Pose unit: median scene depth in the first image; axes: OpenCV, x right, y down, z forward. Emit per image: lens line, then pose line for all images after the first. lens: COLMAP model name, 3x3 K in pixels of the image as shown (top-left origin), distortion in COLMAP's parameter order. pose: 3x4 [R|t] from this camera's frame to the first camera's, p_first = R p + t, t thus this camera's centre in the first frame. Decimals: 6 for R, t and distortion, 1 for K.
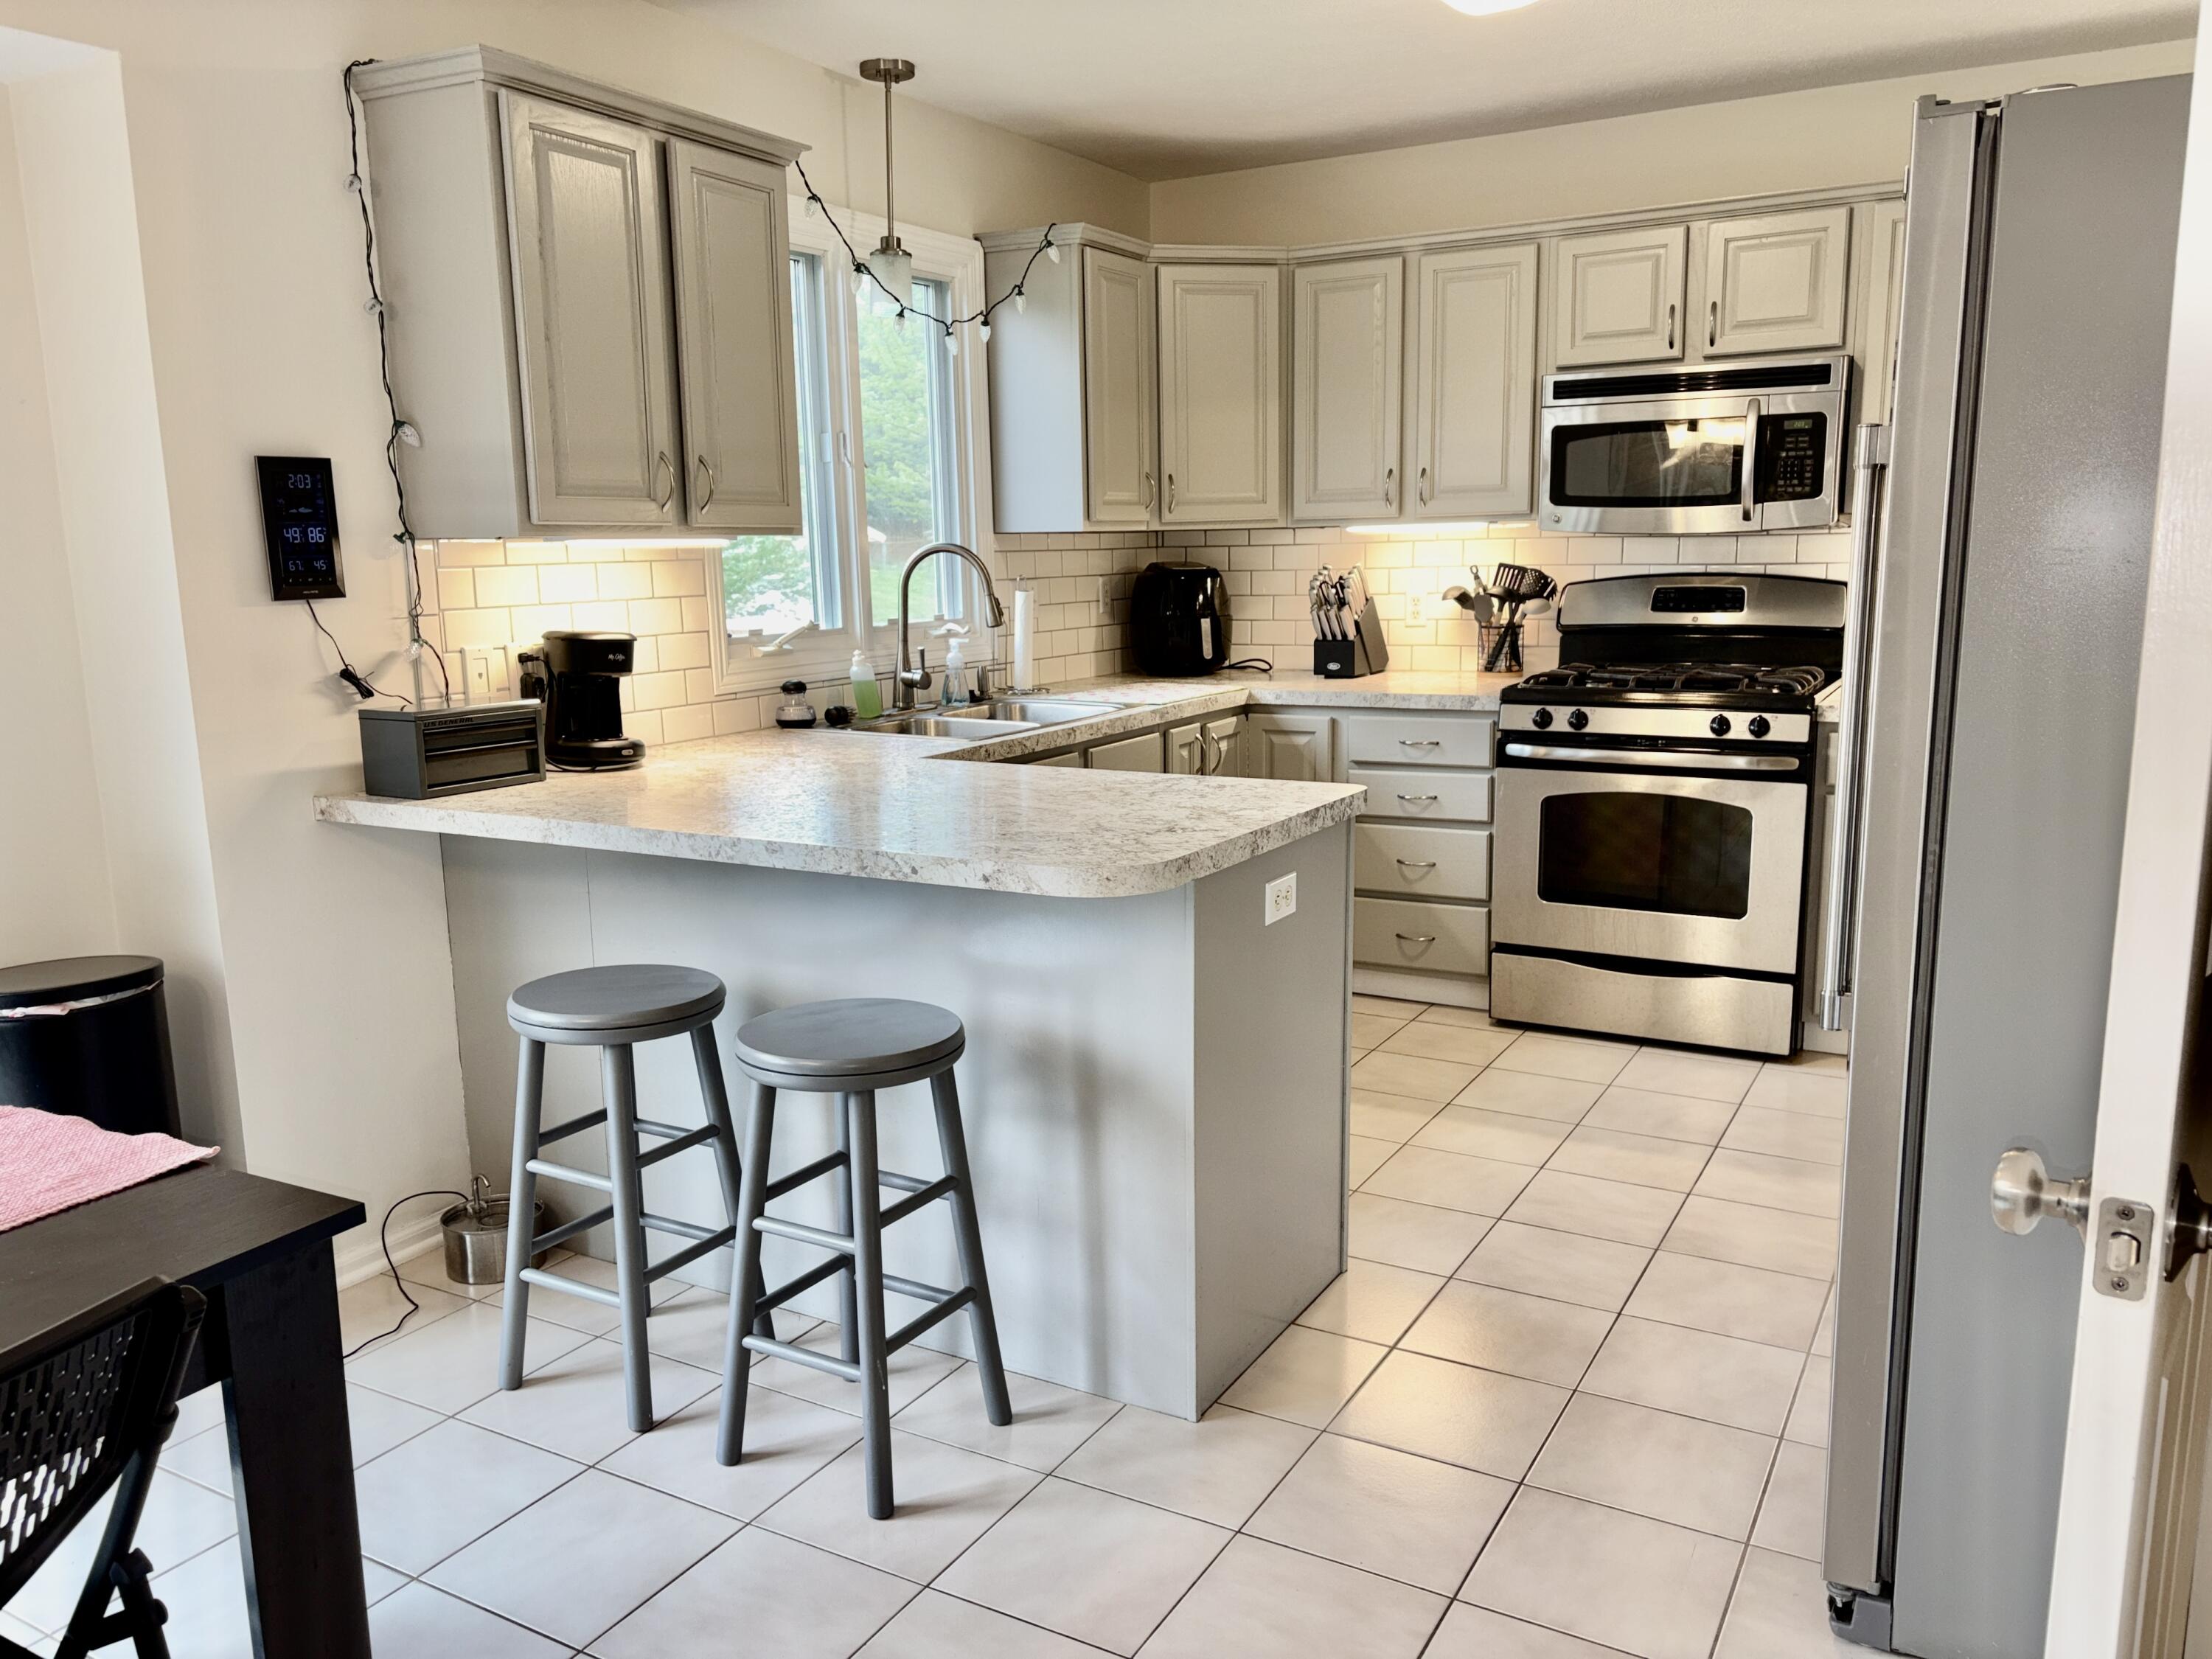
lens RADIAL K [[1705.9, 0, 1096.5], [0, 1705.9, 848.9], [0, 0, 1]] dist [0.049480, -0.051280]
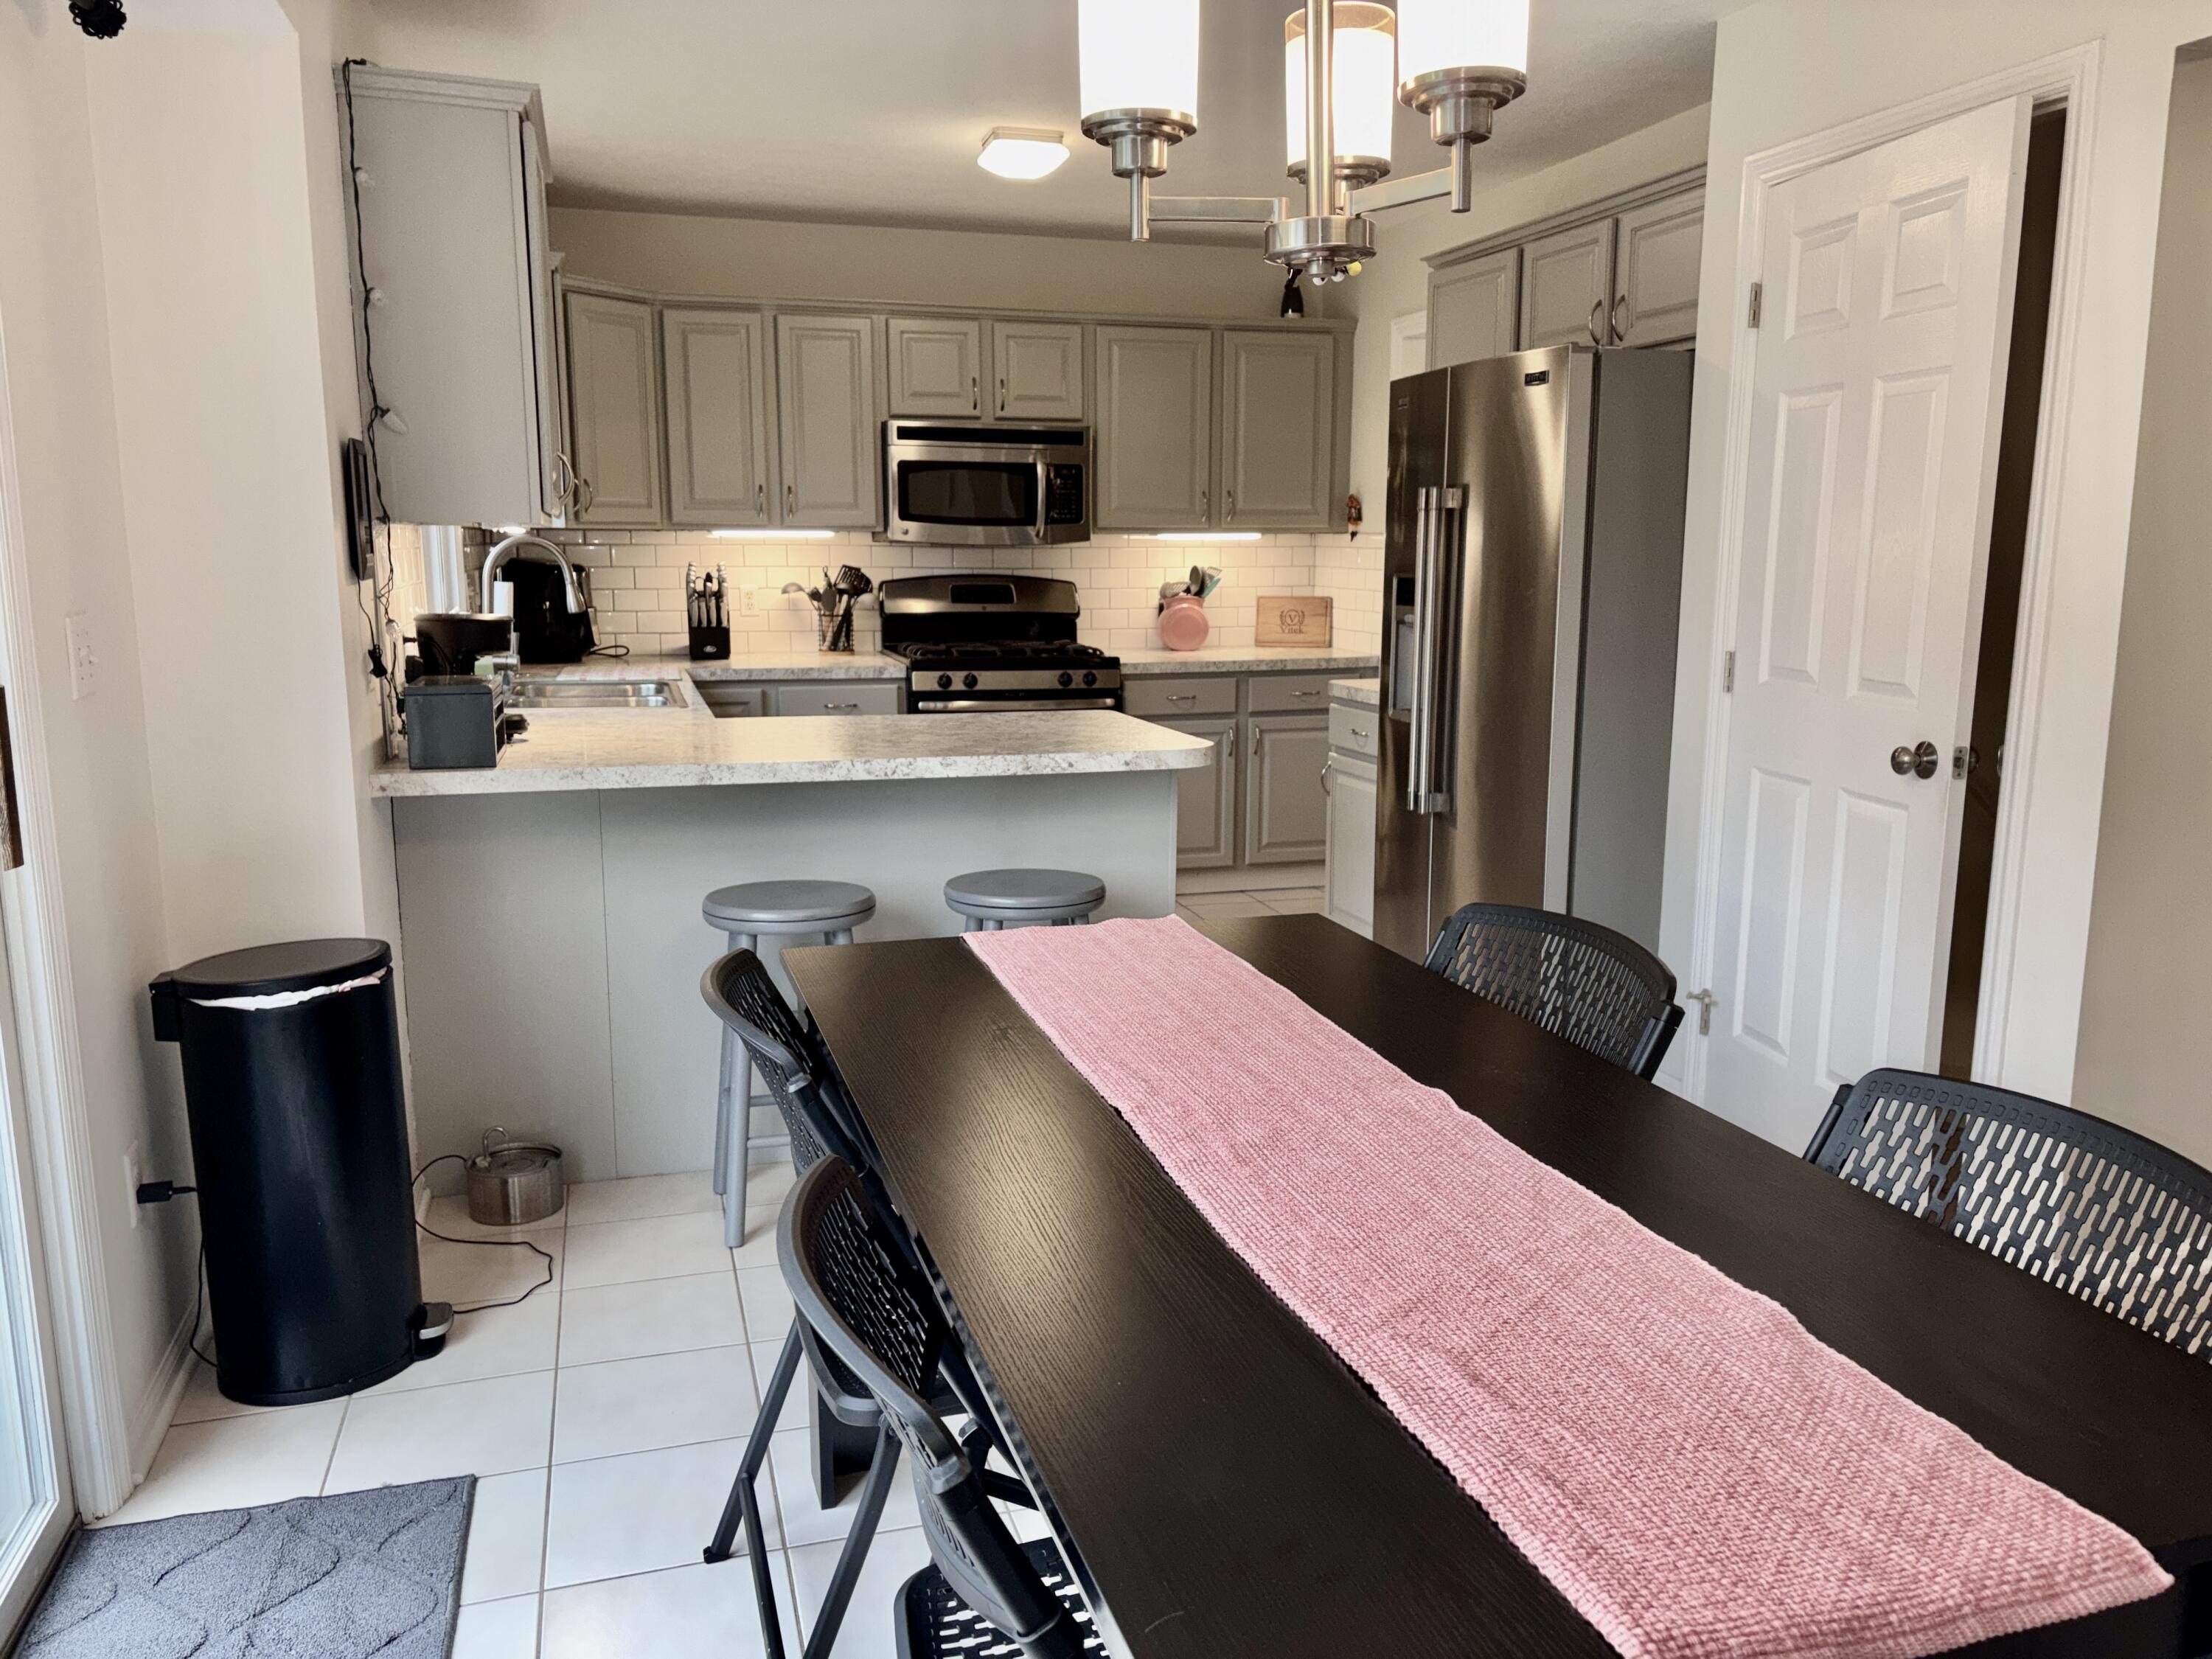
lens RADIAL K [[1705.9, 0, 1158.7], [0, 1705.9, 834.8], [0, 0, 1]] dist [0.049480, -0.051280]
pose [[0.672264, -0.102915, 0.733124, -0.654470], [0.114584, 0.992821, 0.034299, 0.017462], [-0.731391, 0.060947, 0.679230, -0.018644]]
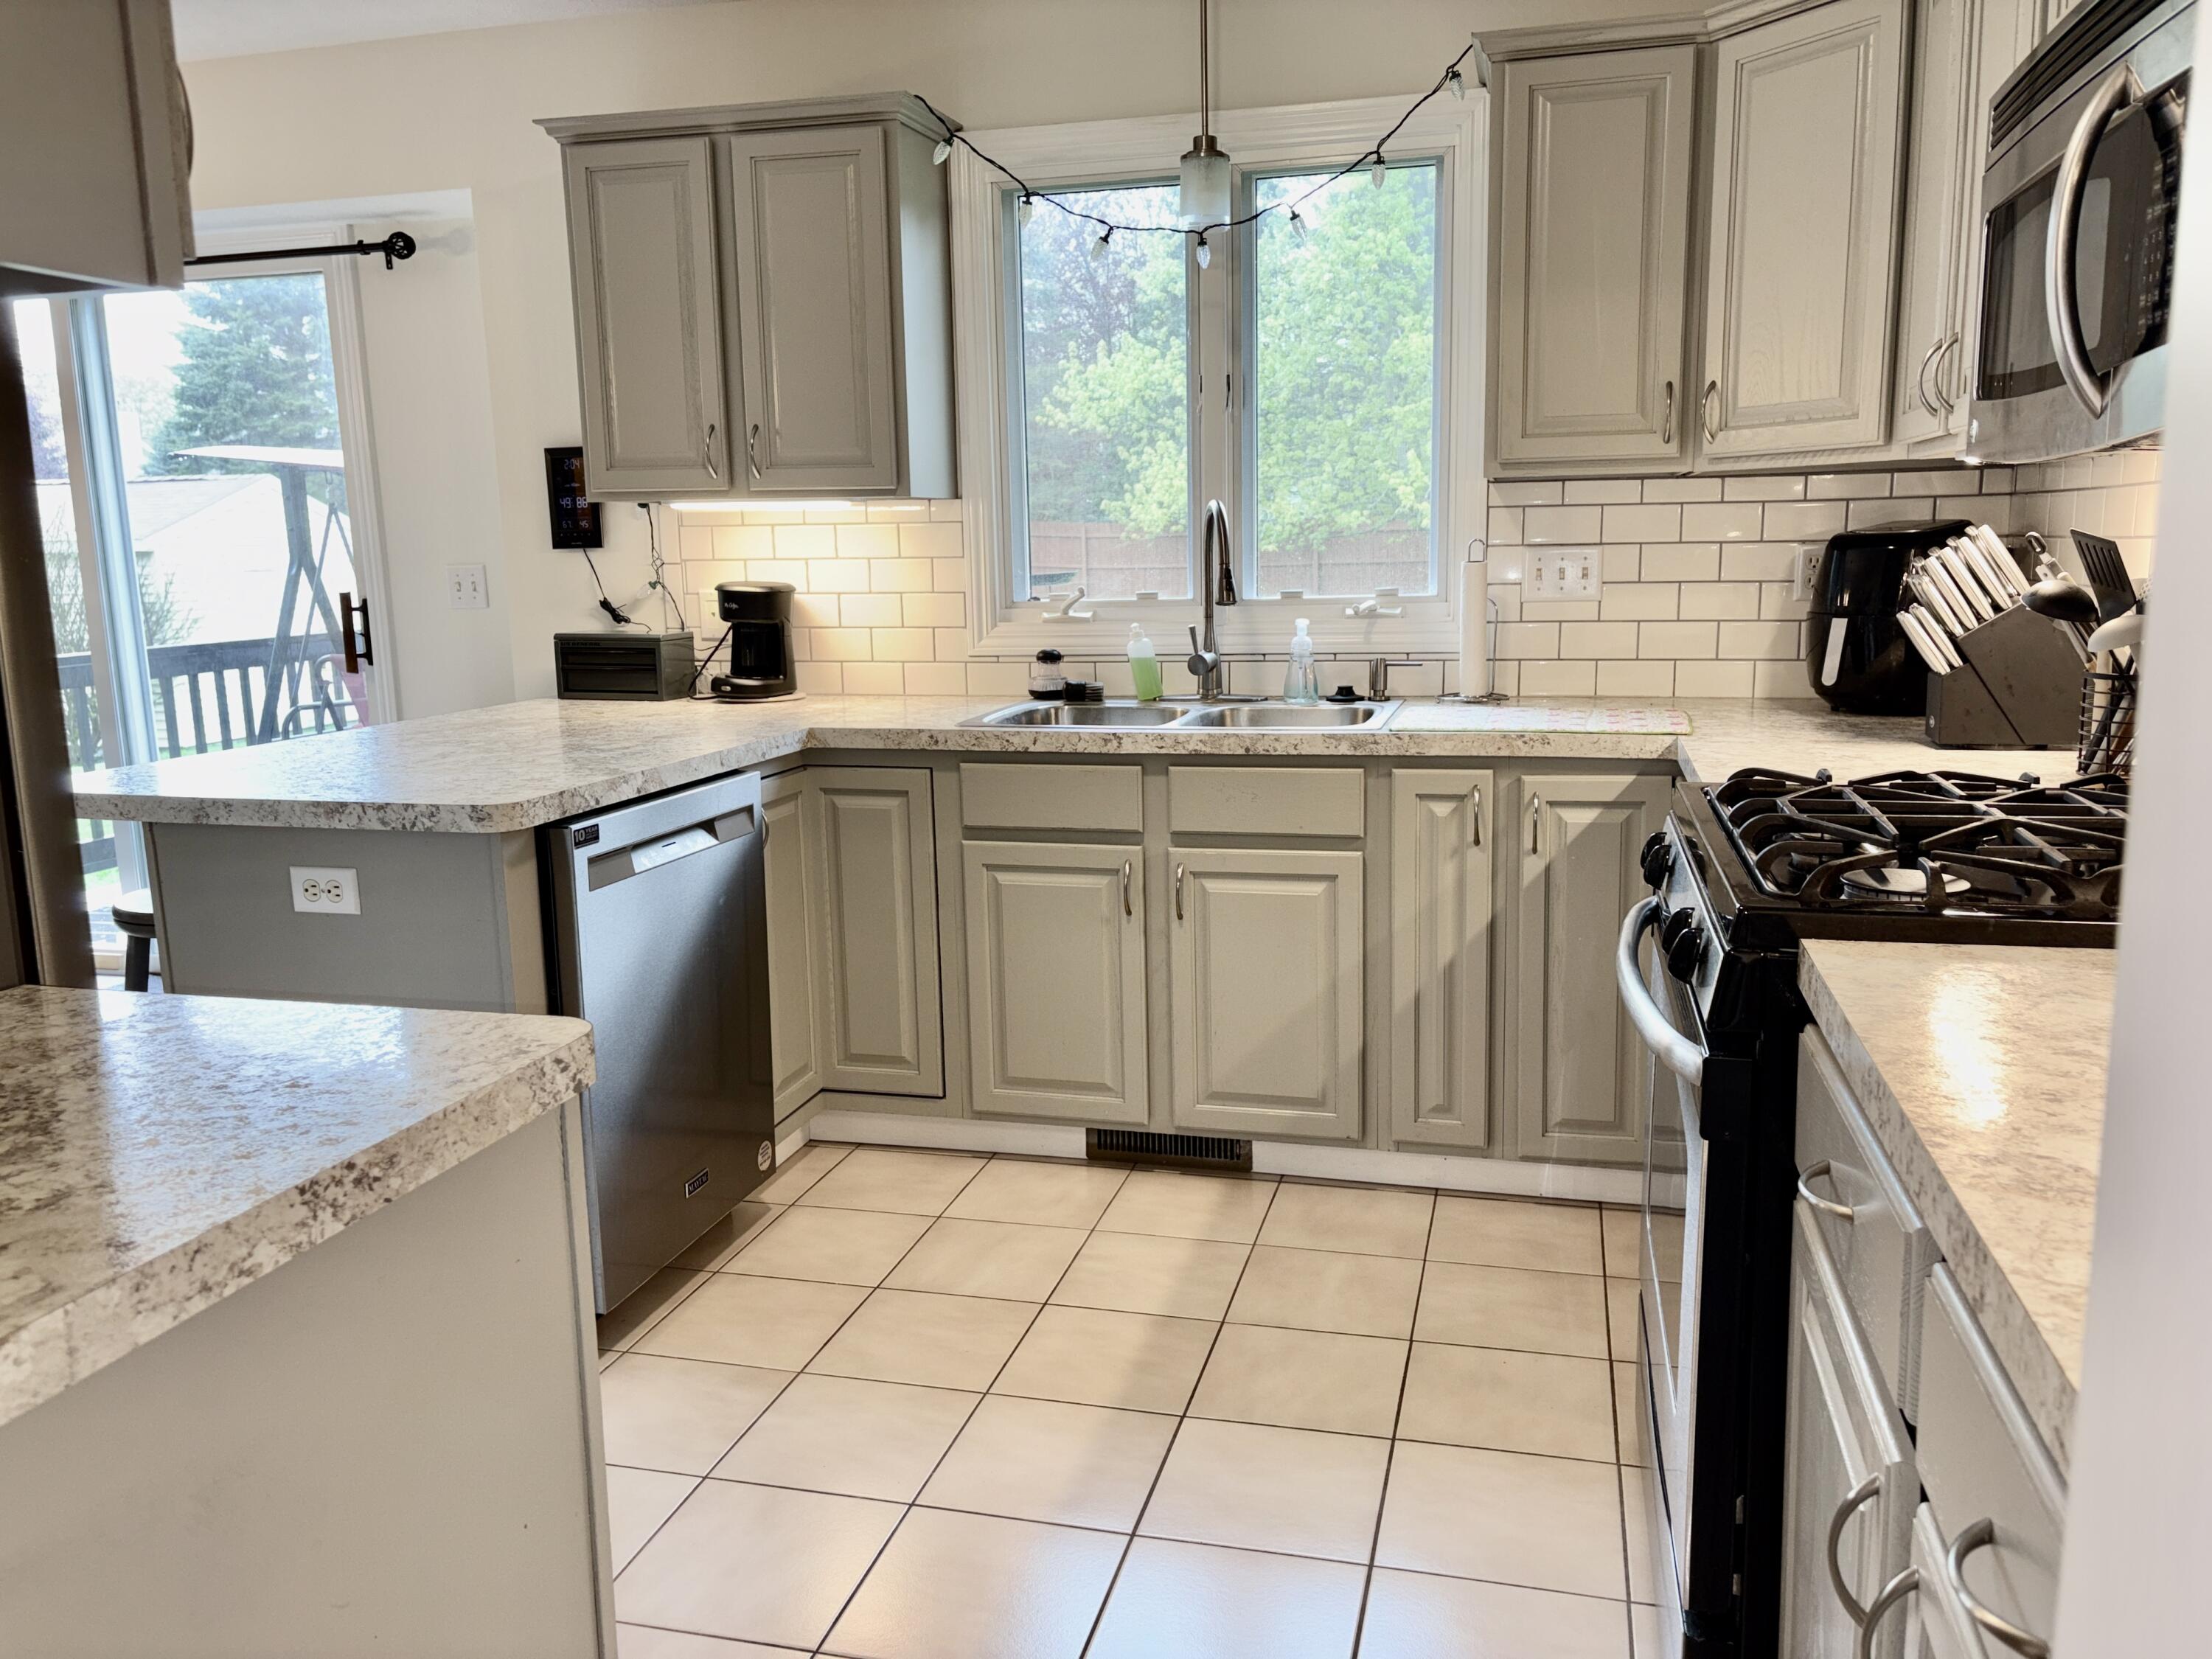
lens RADIAL K [[1705.9, 0, 1095.2], [0, 1705.9, 839.2], [0, 0, 1]] dist [0.049480, -0.051280]
pose [[0.245026, 0.199174, -0.948837, 0.751862], [-0.154330, 0.974204, 0.164645, -0.154989], [0.957154, 0.106091, 0.269444, 0.777980]]
